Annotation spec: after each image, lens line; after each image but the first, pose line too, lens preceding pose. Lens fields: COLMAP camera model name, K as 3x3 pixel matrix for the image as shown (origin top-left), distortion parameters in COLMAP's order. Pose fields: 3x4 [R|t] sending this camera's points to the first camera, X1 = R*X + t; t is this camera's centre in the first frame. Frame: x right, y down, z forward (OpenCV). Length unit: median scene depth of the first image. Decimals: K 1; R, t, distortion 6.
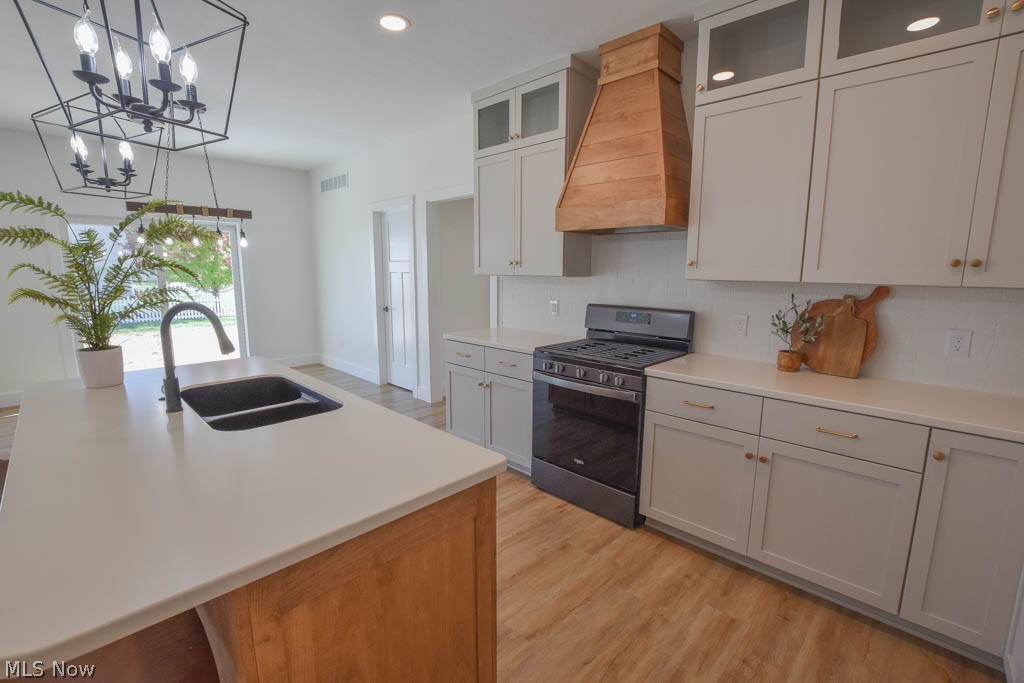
lens RADIAL K [[471.6, 0, 512.0], [0, 471.6, 341.5], [0, 0, 1]] dist [-0.004048, -0.000329]
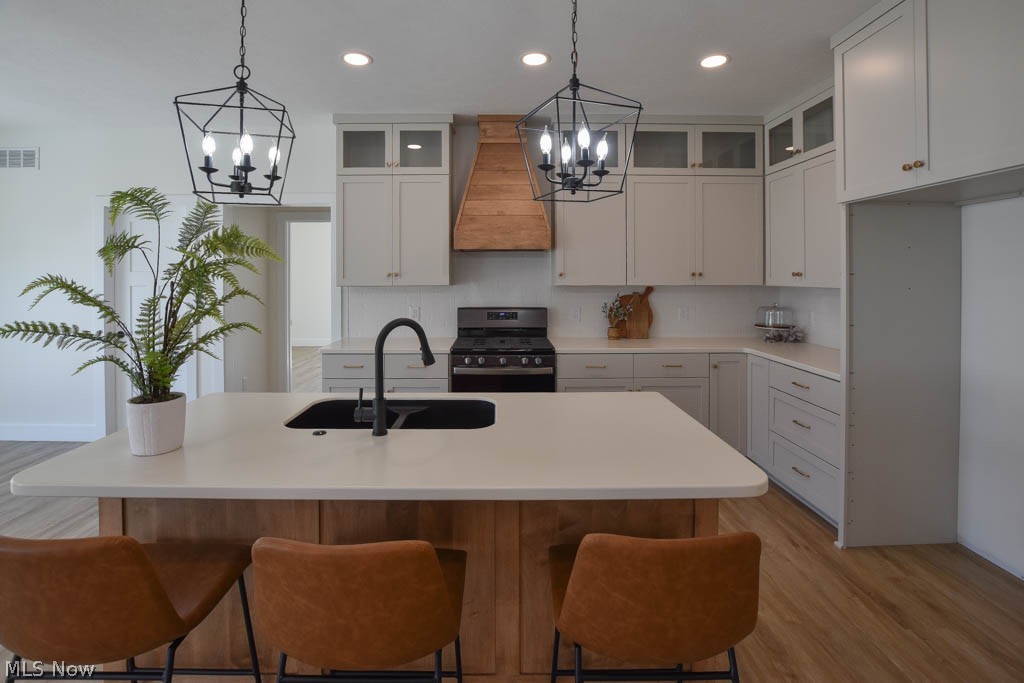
lens RADIAL K [[429.8, 0, 564.1], [0, 429.8, 276.8], [0, 0, 1]] dist [-0.002139, -0.000067]
pose [[0.705492, -0.009121, 0.708659, -0.518025], [0.117047, 0.987686, -0.103812, -0.015760], [-0.698986, 0.156185, 0.697872, 0.044005]]
